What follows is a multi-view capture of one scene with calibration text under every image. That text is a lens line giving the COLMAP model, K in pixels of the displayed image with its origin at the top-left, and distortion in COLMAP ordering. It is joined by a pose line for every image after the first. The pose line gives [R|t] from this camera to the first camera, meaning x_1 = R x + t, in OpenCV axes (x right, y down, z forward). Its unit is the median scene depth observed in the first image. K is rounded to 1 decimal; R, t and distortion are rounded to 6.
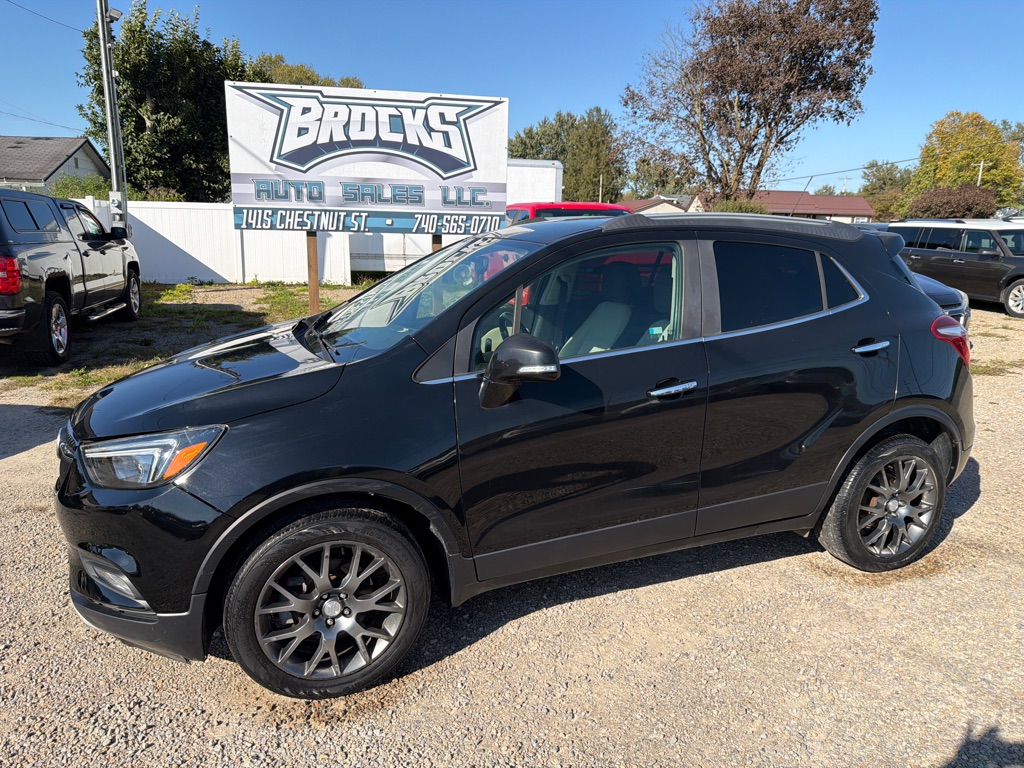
lens RADIAL K [[752.6, 0, 507.0], [0, 752.6, 387.7], [0, 0, 1]] dist [0.041018, -0.066060]
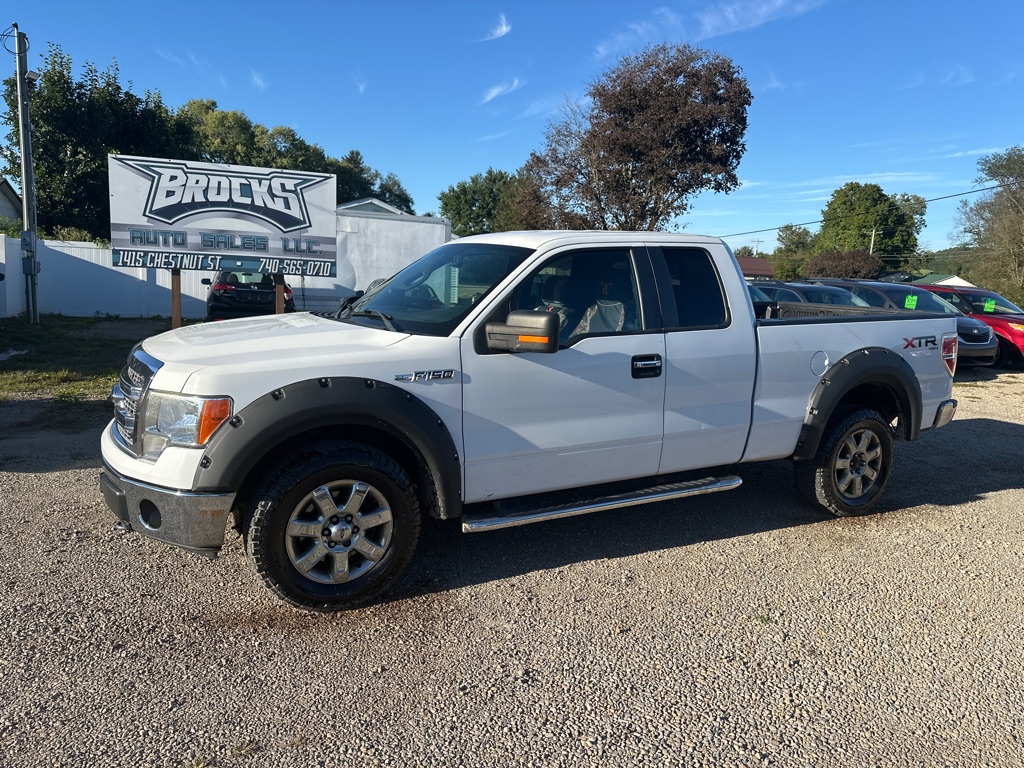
lens RADIAL K [[765.8, 0, 522.9], [0, 765.8, 387.7], [0, 0, 1]] dist [0.005324, -0.005900]
pose [[0.995516, 0.015894, 0.093249, 0.209408], [-0.009619, 0.997682, -0.067364, 0.075148], [-0.094104, 0.066165, 0.993361, -0.334378]]
